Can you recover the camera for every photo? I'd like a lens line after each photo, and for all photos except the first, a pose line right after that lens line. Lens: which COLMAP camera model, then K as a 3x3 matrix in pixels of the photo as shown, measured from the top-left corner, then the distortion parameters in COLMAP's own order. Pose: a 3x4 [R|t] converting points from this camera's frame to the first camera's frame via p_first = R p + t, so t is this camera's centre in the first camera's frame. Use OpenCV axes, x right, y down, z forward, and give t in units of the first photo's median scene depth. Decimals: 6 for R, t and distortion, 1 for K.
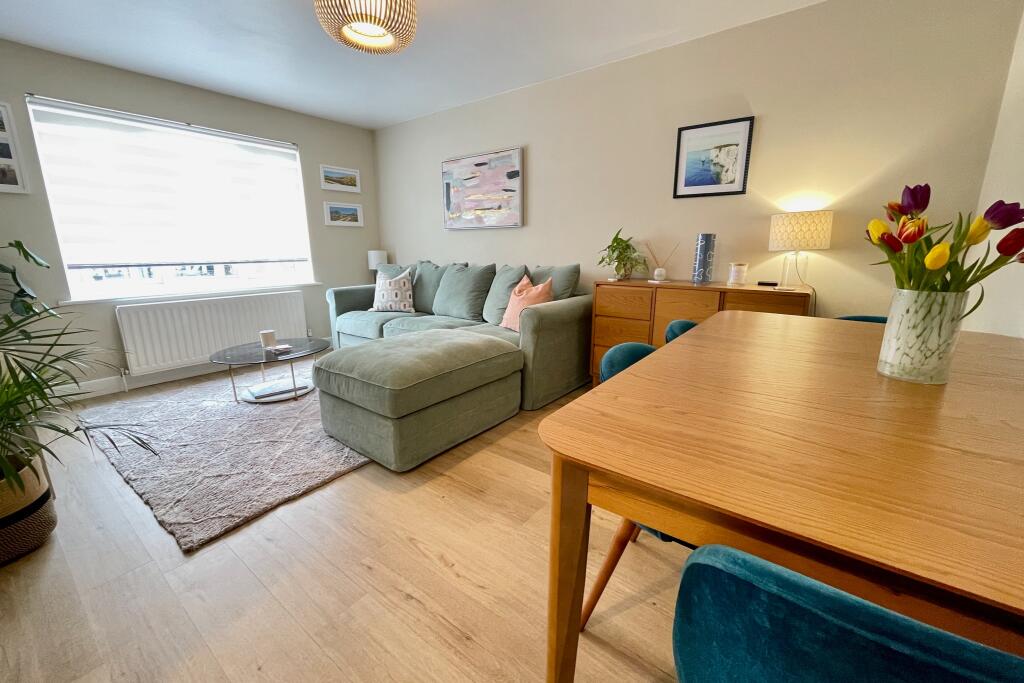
lens RADIAL K [[419.2, 0, 509.5], [0, 419.2, 339.1], [0, 0, 1]] dist [0.002632, 0.001485]
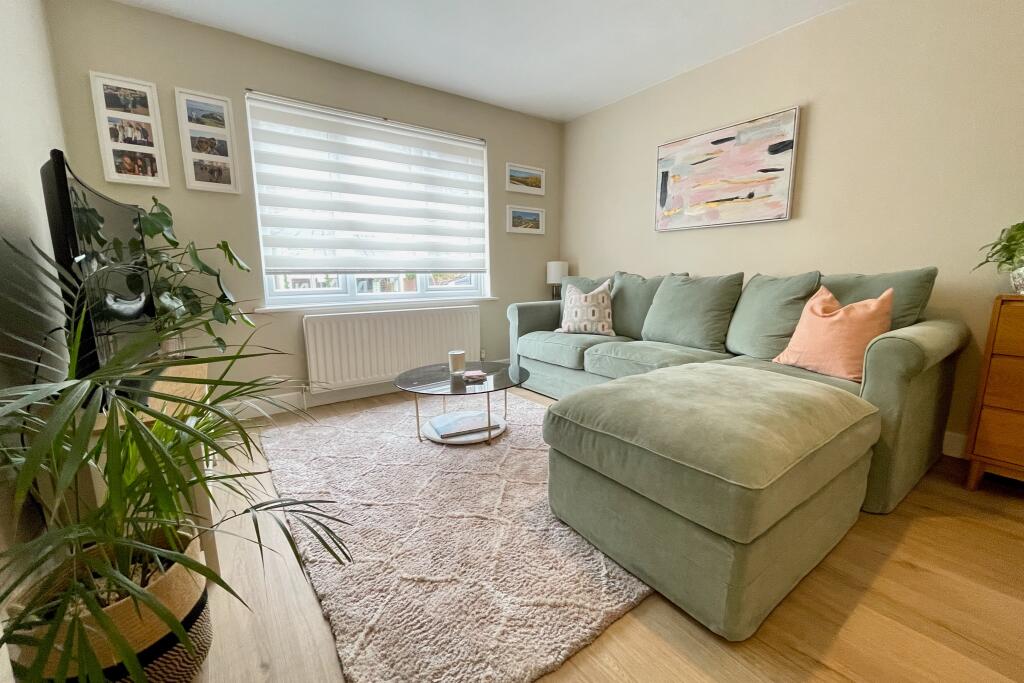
lens RADIAL K [[419.2, 0, 513.0], [0, 419.2, 339.9], [0, 0, 1]] dist [0.002632, 0.001485]
pose [[0.961073, 0.044287, -0.272724, -0.271938], [-0.058996, 0.997199, -0.045968, -0.012065], [0.269924, 0.060268, 0.960994, 0.274526]]
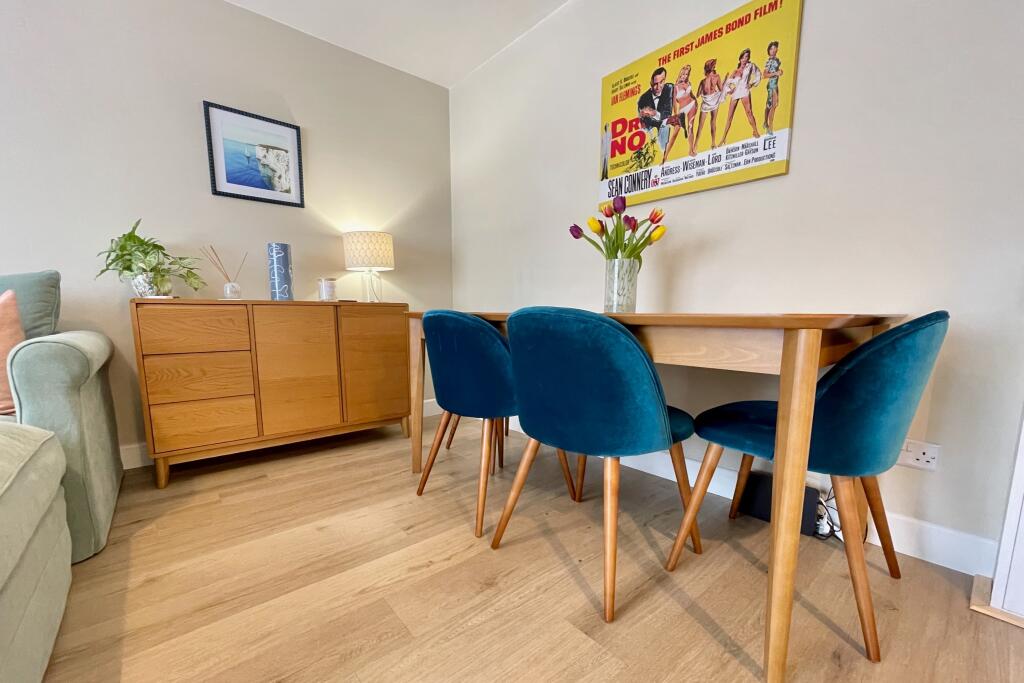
lens RADIAL K [[419.2, 0, 519.3], [0, 419.2, 367.5], [0, 0, 1]] dist [0.002632, 0.001485]
pose [[0.202956, -0.131505, 0.970317, -0.273649], [0.219650, 0.971802, 0.085763, 0.024781], [-0.954234, 0.195724, 0.226118, 0.363196]]
